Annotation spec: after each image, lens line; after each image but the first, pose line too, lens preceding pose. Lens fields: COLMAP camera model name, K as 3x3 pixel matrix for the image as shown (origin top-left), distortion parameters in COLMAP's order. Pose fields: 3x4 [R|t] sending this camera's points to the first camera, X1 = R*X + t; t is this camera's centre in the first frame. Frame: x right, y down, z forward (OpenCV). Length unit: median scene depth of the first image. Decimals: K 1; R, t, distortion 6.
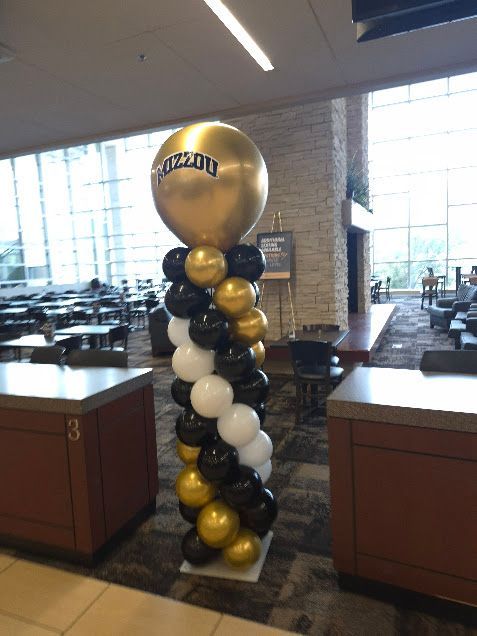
lens RADIAL K [[452.0, 0, 238.0], [0, 452.0, 308.5], [0, 0, 1]] dist [0.085959, -0.000140]
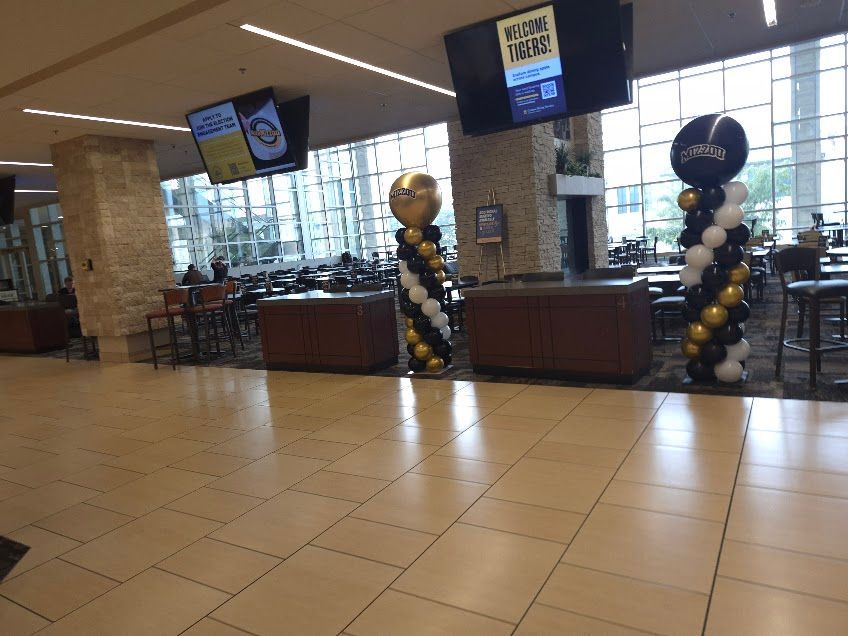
lens RADIAL K [[583.2, 0, 424.0], [0, 583.2, 318.0], [0, 0, 1]] dist [0.211984, 0.000011]
pose [[0.986689, -0.019402, -0.161457, 0.162107], [0.027360, 0.998510, 0.047213, 0.064875], [0.160301, -0.051002, 0.985750, -0.689529]]
